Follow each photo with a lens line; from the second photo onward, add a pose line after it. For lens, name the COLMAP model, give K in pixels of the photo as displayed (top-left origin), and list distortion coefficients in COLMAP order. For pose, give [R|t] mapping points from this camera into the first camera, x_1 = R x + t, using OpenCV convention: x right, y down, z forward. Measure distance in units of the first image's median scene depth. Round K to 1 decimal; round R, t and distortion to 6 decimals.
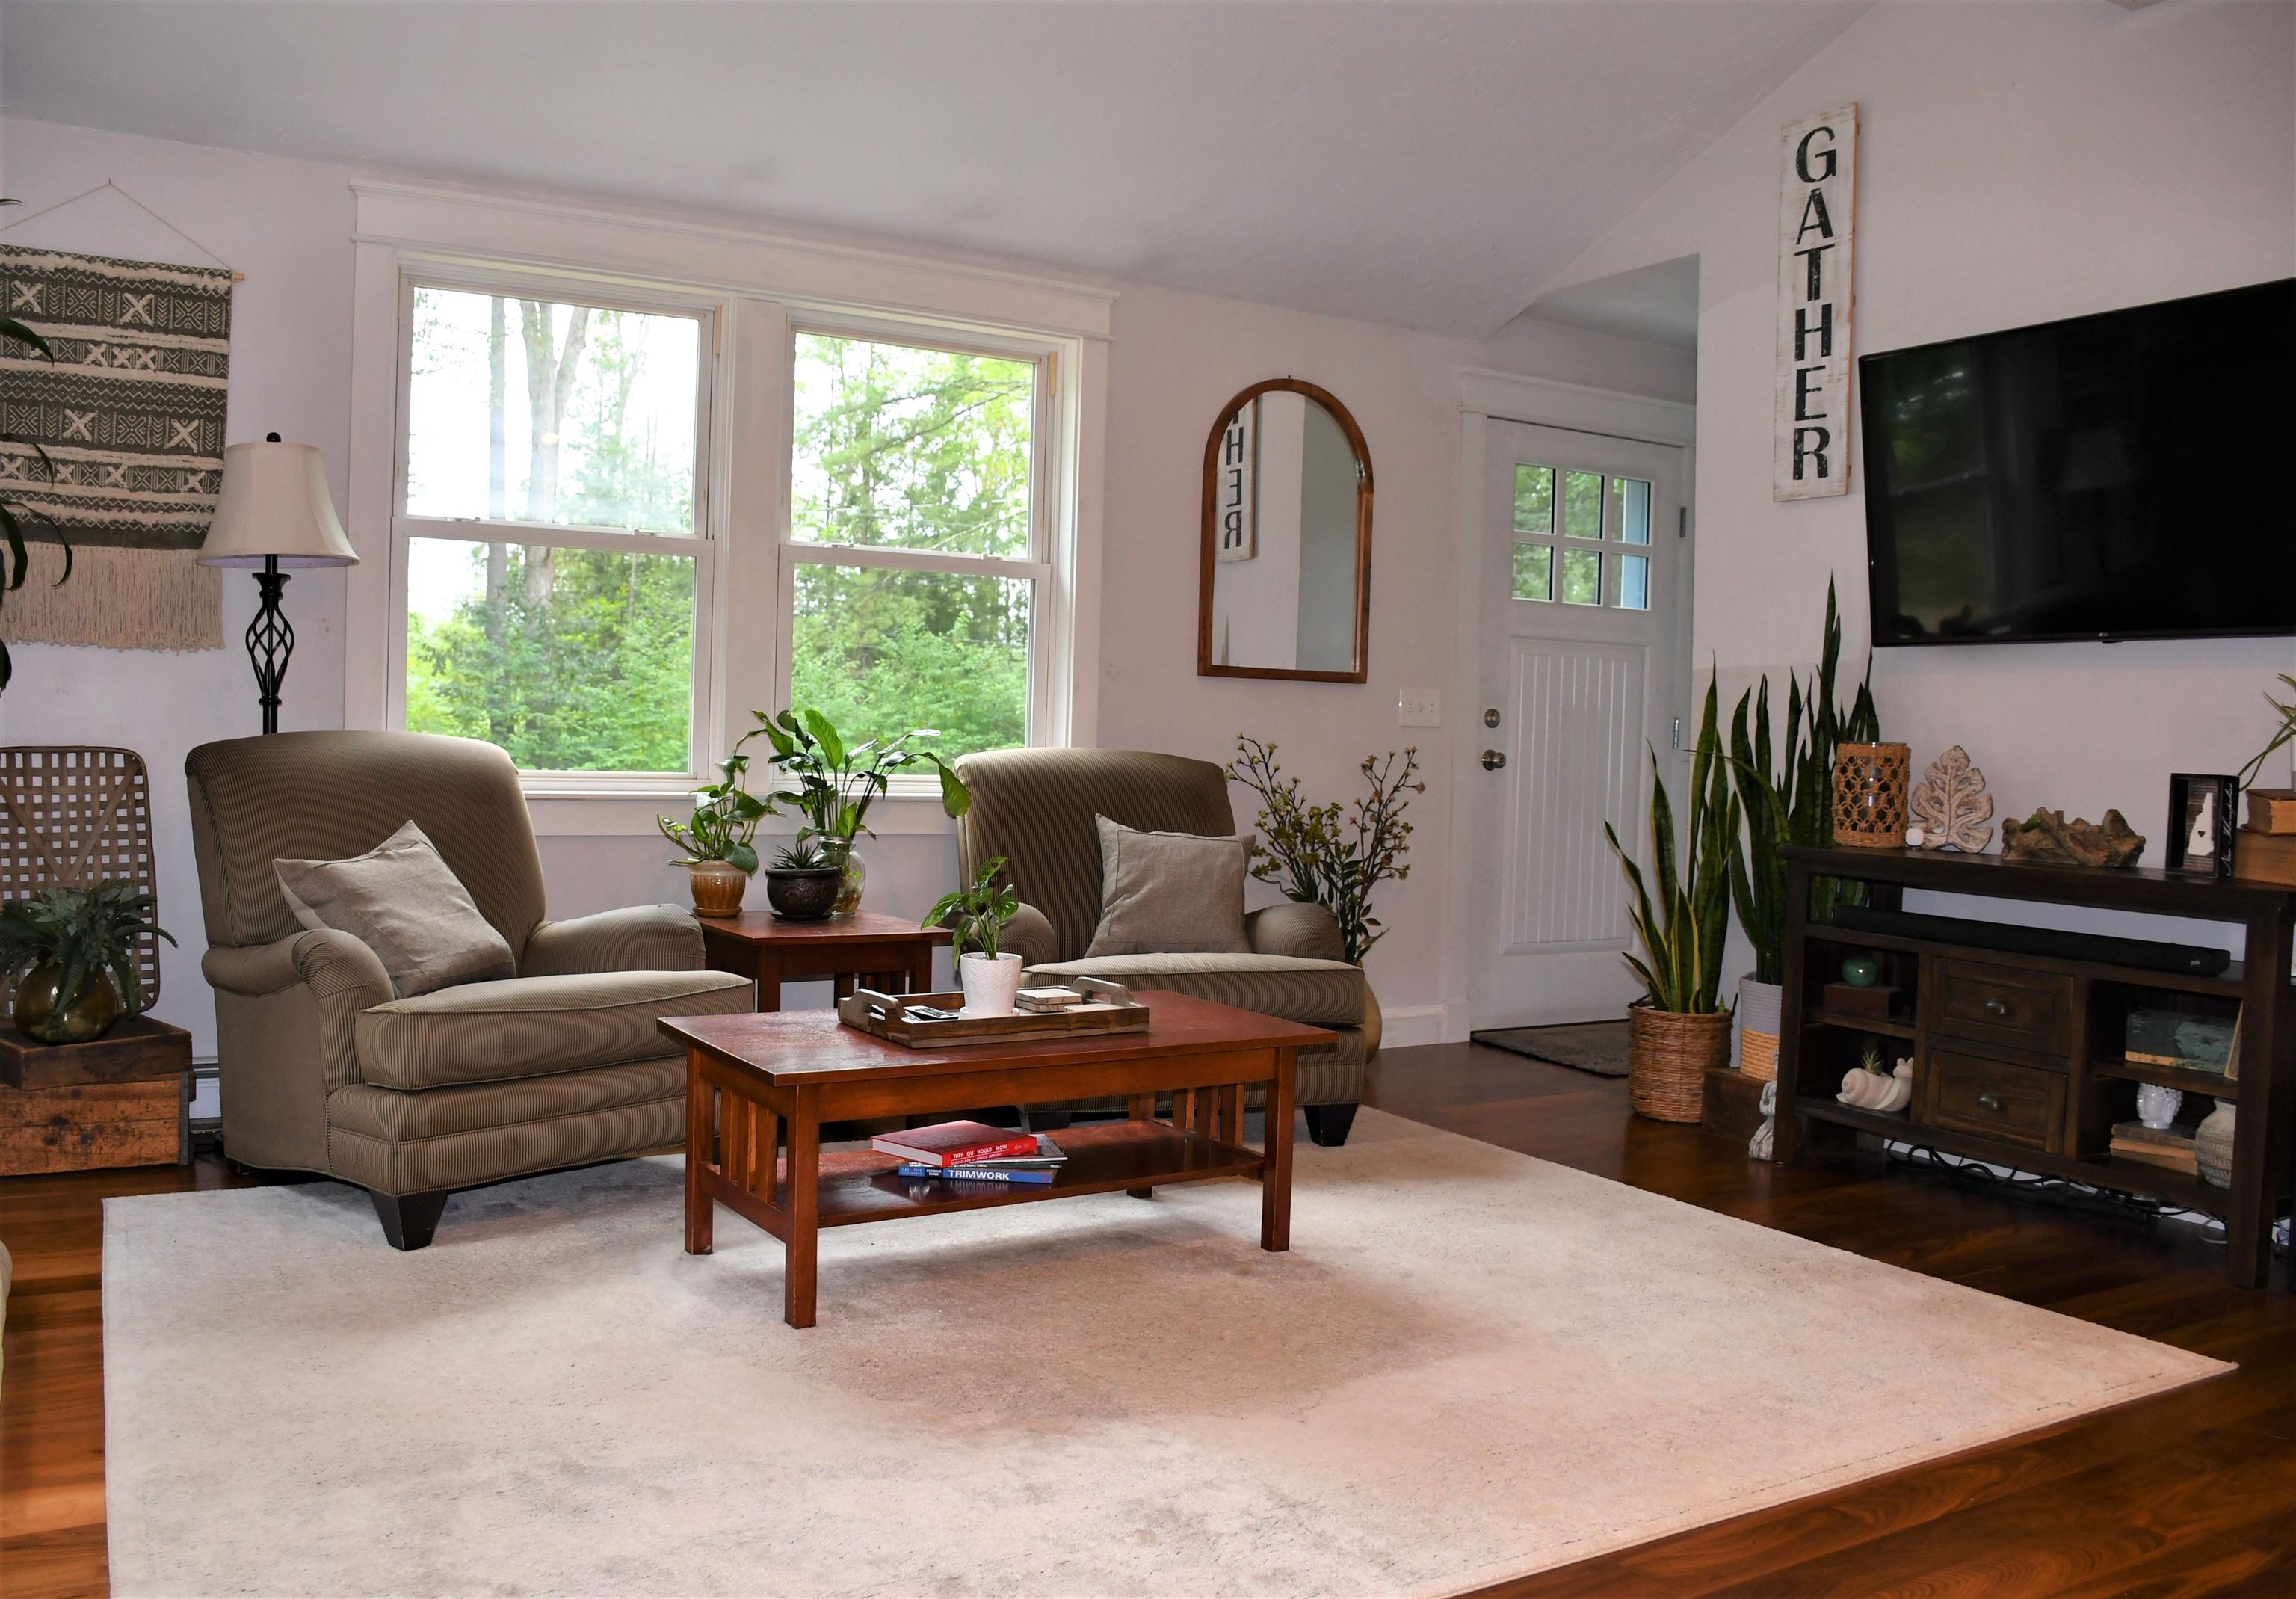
lens RADIAL K [[1858.6, 0, 1148.0], [0, 1858.6, 799.5], [0, 0, 1]] dist [-0.052274, 0.001740]
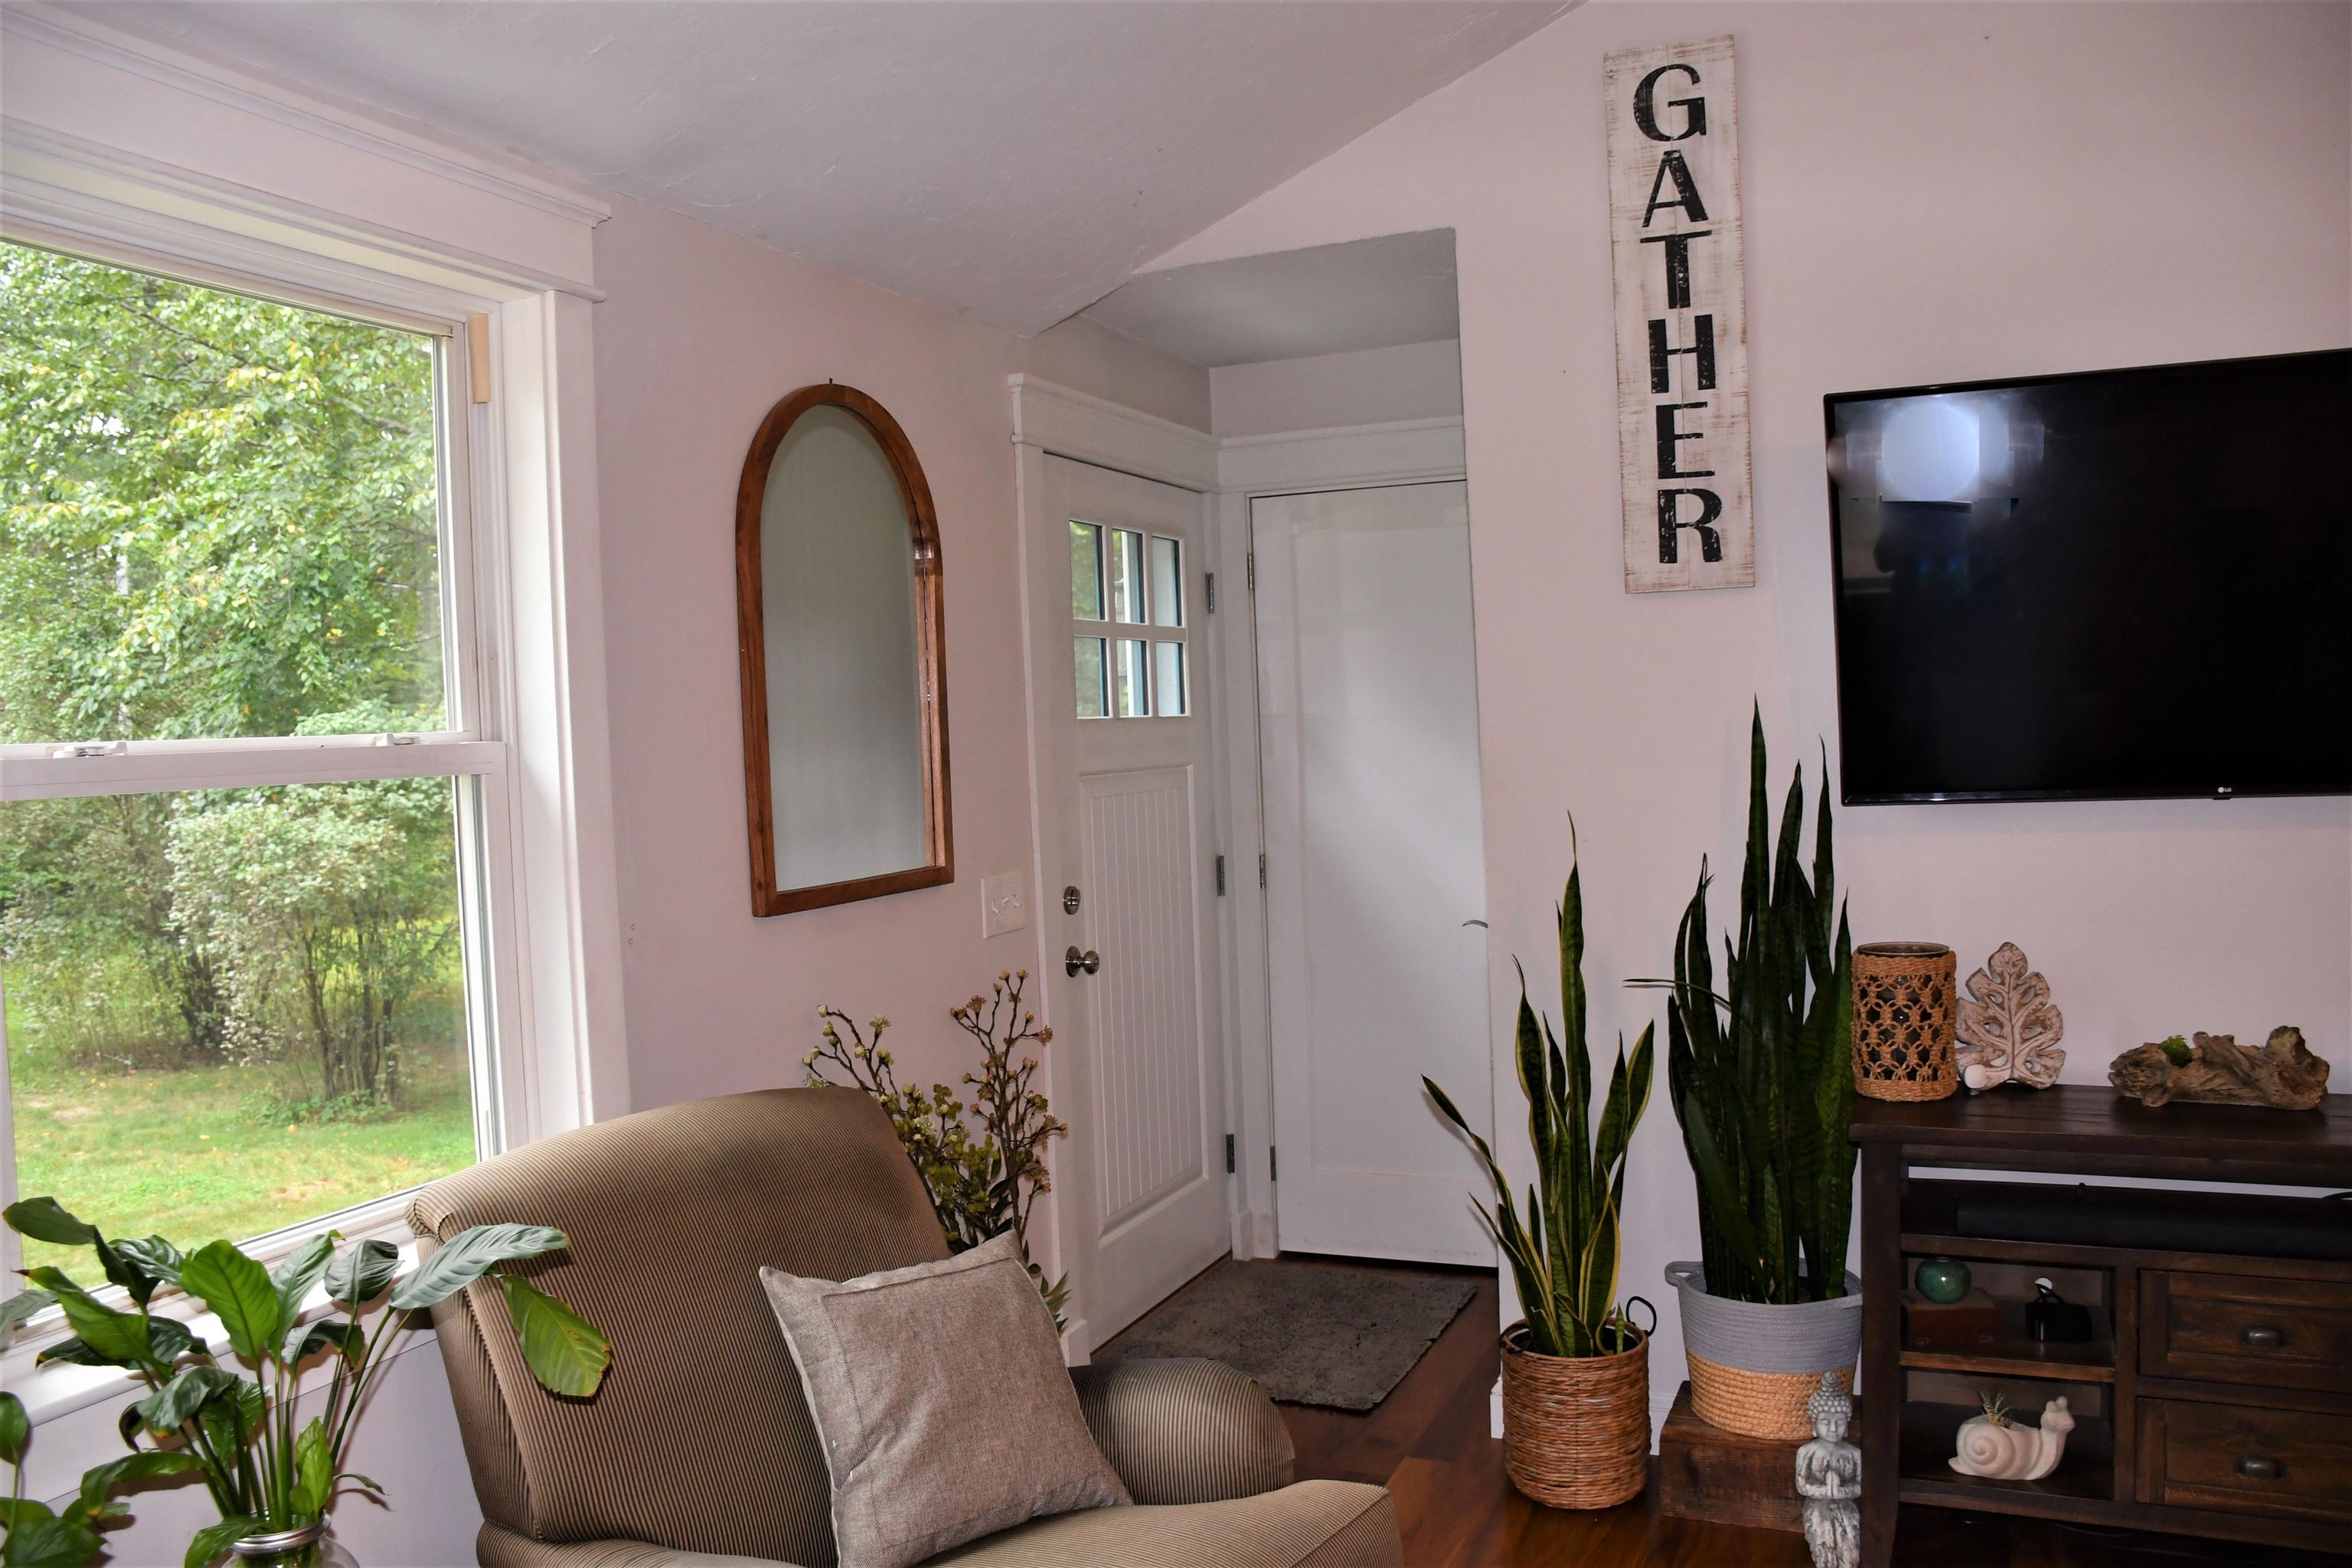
lens RADIAL K [[1825.6, 0, 1176.0], [0, 1825.6, 784.0], [0, 0, 1]] dist [-0.088905, 0.004274]
pose [[0.810198, -0.082745, 0.580286, -0.206016], [0.086340, 0.996034, 0.021480, -0.121735], [-0.579762, 0.032699, 0.814130, 0.555887]]
